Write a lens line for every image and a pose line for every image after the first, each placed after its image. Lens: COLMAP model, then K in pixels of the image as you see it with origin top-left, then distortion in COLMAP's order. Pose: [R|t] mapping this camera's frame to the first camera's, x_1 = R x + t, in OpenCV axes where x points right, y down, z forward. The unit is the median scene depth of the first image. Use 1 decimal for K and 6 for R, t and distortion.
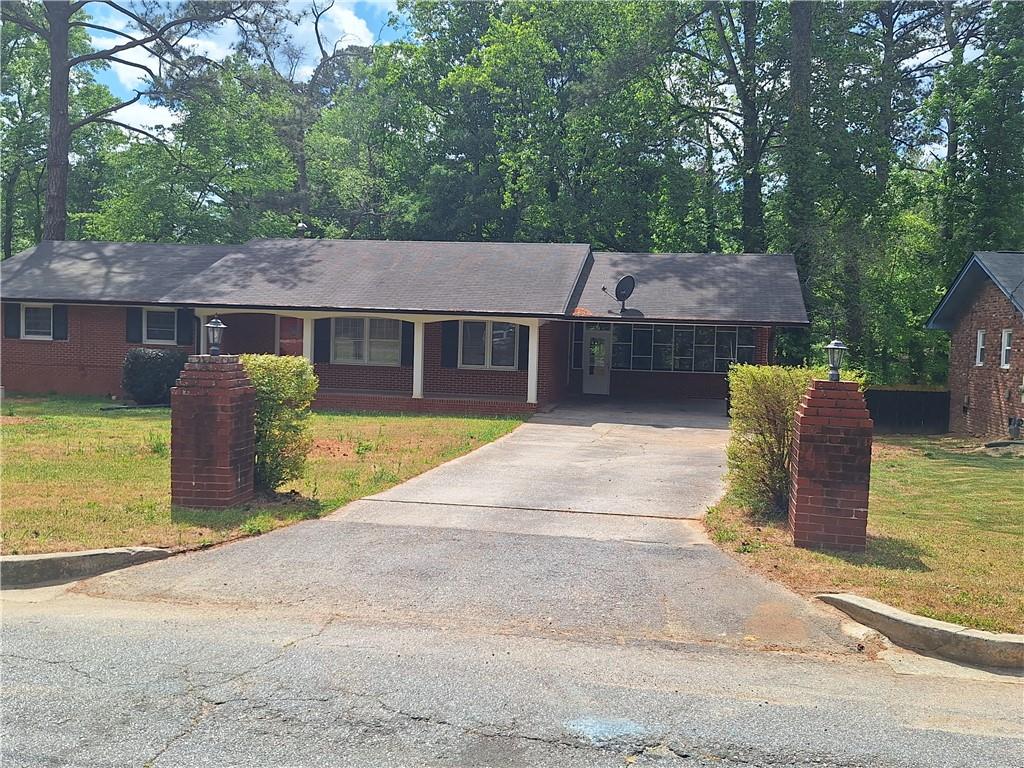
lens RADIAL K [[695.9, 0, 516.3], [0, 695.9, 369.0], [0, 0, 1]] dist [0.089767, -0.087533]
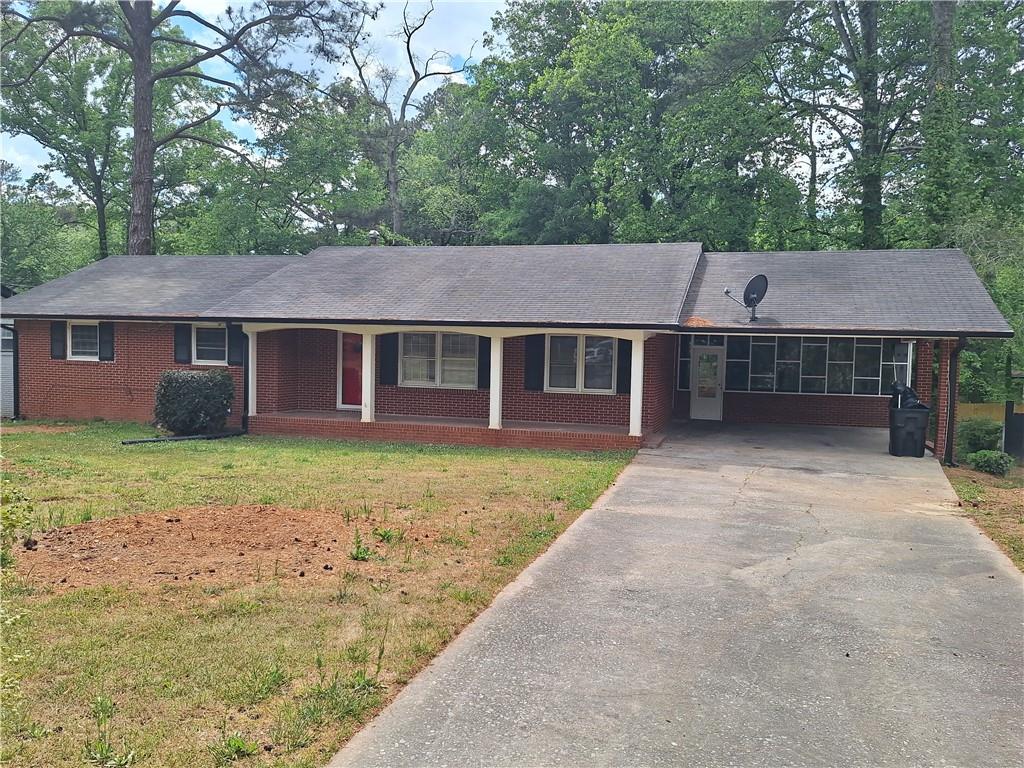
lens RADIAL K [[695.9, 0, 516.3], [0, 695.9, 369.0], [0, 0, 1]] dist [0.089767, -0.087533]
pose [[0.991488, -0.003482, -0.130151, -0.007815], [0.000305, 0.999702, -0.024422, -0.007643], [0.130197, 0.024175, 0.991193, 0.161416]]
